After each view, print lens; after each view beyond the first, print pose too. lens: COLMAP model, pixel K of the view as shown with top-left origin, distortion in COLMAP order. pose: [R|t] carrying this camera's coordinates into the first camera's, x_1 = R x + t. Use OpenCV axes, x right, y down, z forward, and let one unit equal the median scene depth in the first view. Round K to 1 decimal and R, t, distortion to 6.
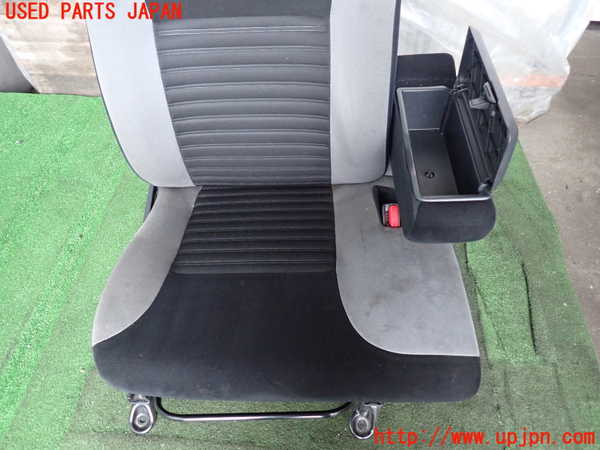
lens RADIAL K [[419.3, 0, 303.5], [0, 419.3, 226.5], [0, 0, 1]] dist [0.011411, -0.009666]
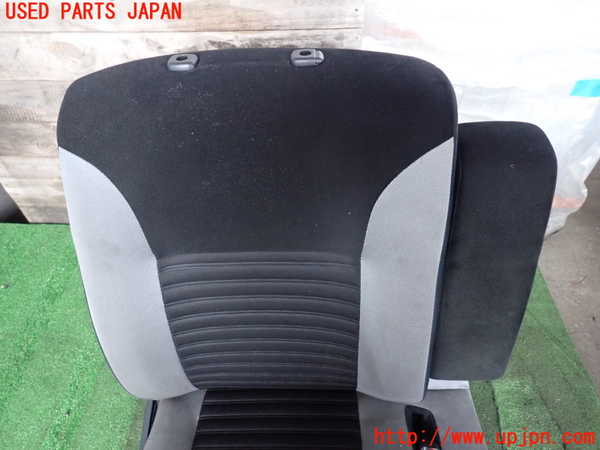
lens RADIAL K [[419.3, 0, 300.2], [0, 419.3, 219.4], [0, 0, 1]] dist [0.011411, -0.009666]
pose [[0.999757, -0.018325, 0.012278, -0.035260], [0.019220, 0.996831, -0.077192, -0.267758], [-0.010825, 0.077410, 0.996941, 0.061560]]
